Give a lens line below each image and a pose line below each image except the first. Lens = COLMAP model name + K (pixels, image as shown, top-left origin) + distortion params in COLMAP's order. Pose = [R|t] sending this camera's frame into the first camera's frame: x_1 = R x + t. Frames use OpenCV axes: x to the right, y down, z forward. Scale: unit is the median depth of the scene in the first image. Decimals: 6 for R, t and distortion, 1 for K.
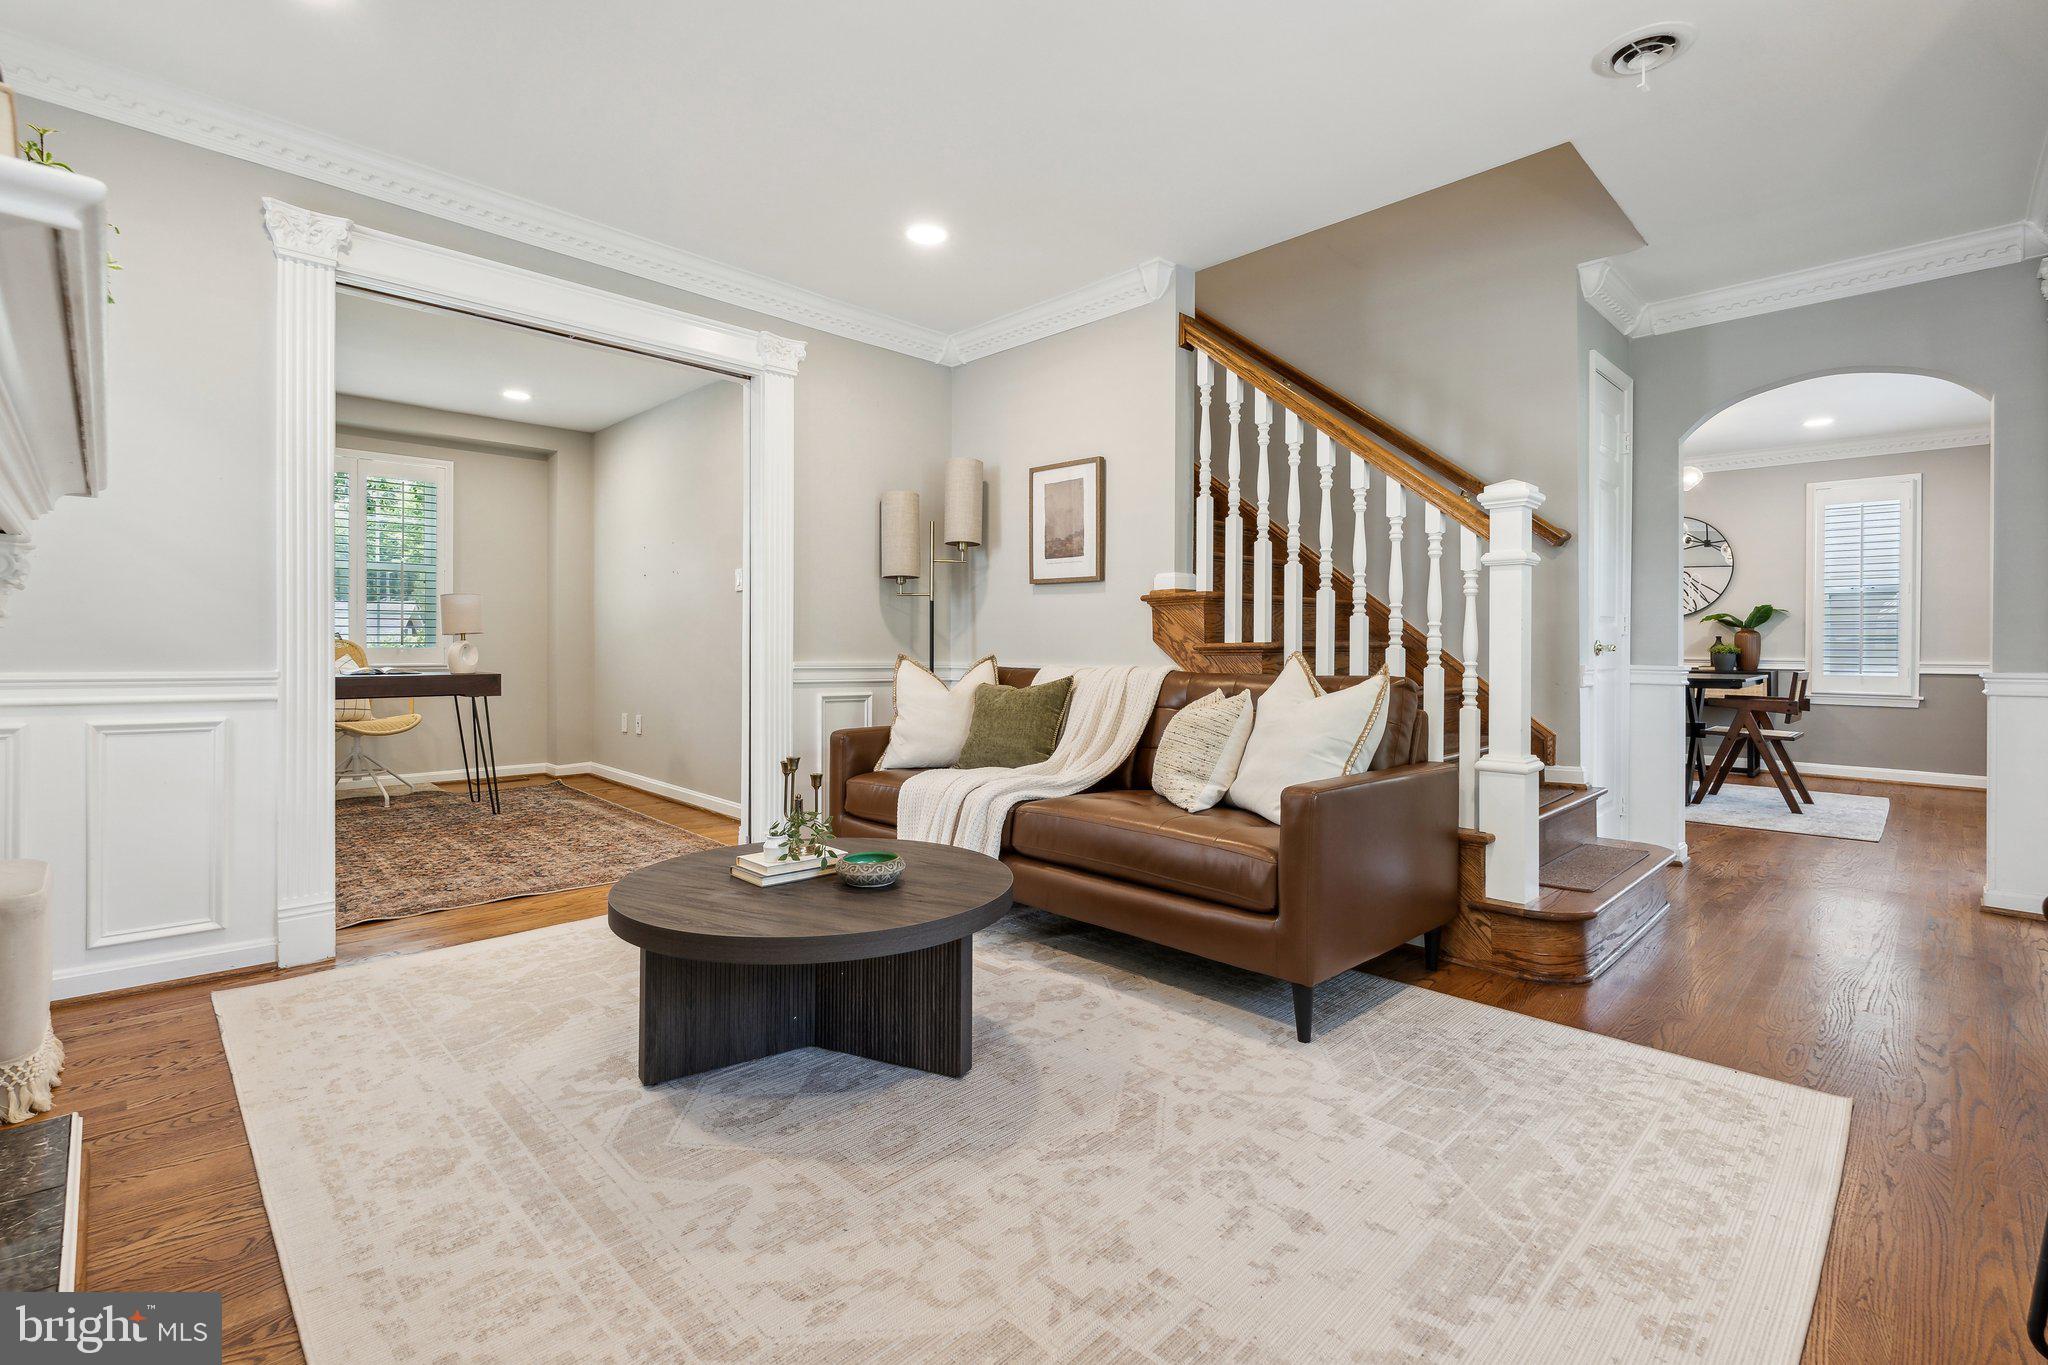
lens RADIAL K [[918.0, 0, 1020.4], [0, 918.0, 645.0], [0, 0, 1]] dist [-0.002067, 0.000255]
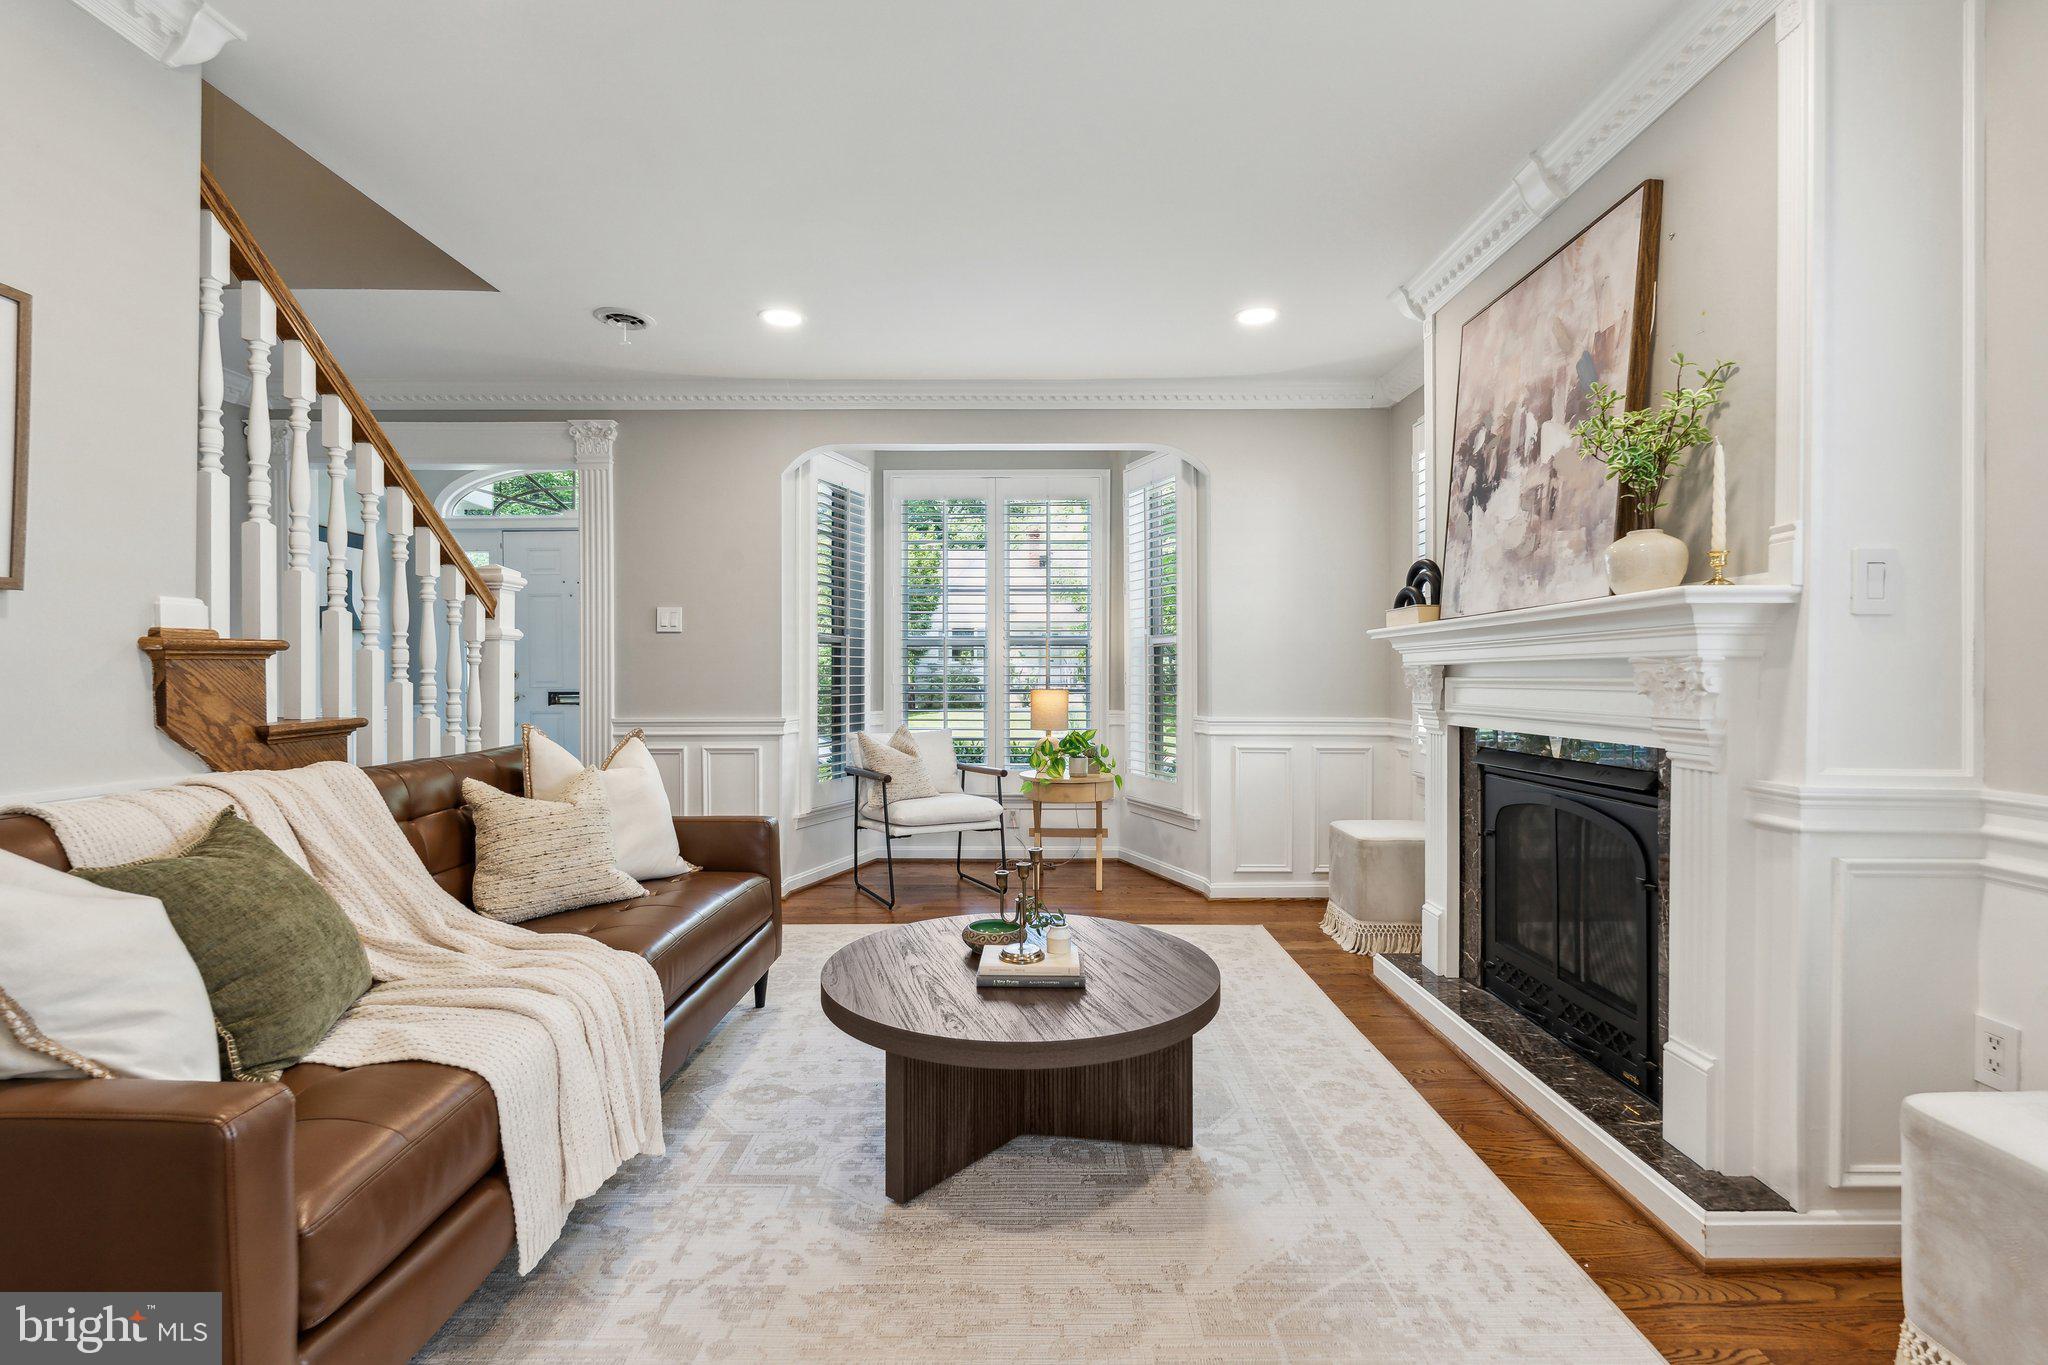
lens RADIAL K [[918.0, 0, 1004.7], [0, 918.0, 679.7], [0, 0, 1]] dist [-0.002067, 0.000255]
pose [[-0.694433, -0.009488, 0.719495, -0.705157], [-0.004433, 0.999951, 0.008907, -0.047999], [-0.719544, 0.002996, -0.694441, 1.306139]]
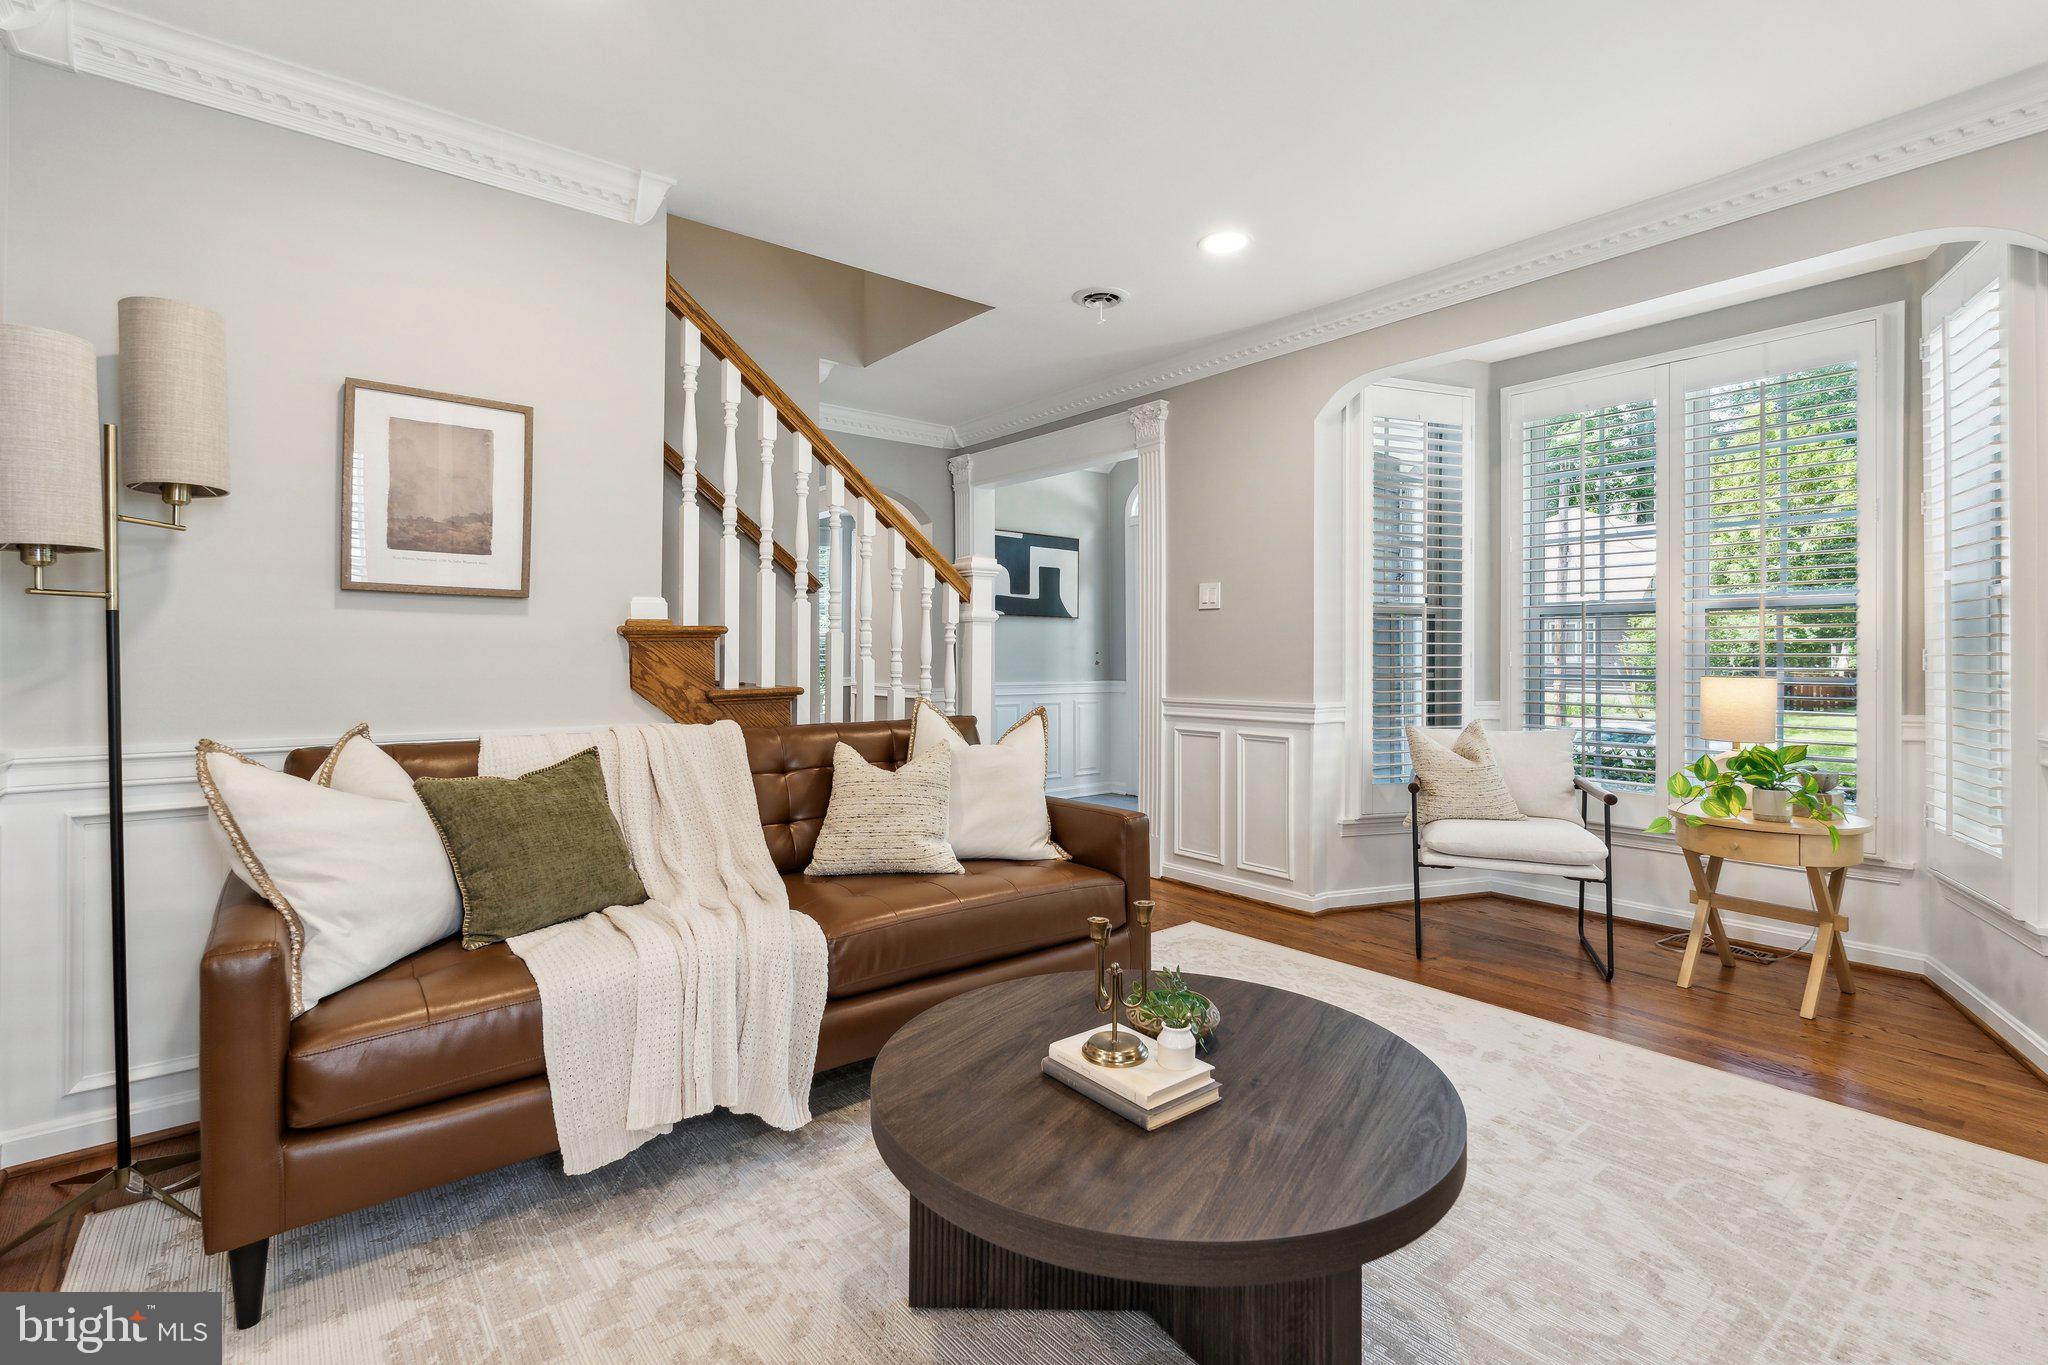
lens RADIAL K [[918.0, 0, 1011.5], [0, 918.0, 655.7], [0, 0, 1]] dist [-0.002067, 0.000255]
pose [[0.111292, -0.004822, 0.993776, -0.702531], [-0.000872, 0.999987, 0.004950, -0.044452], [-0.993787, -0.001418, 0.111287, 0.793018]]
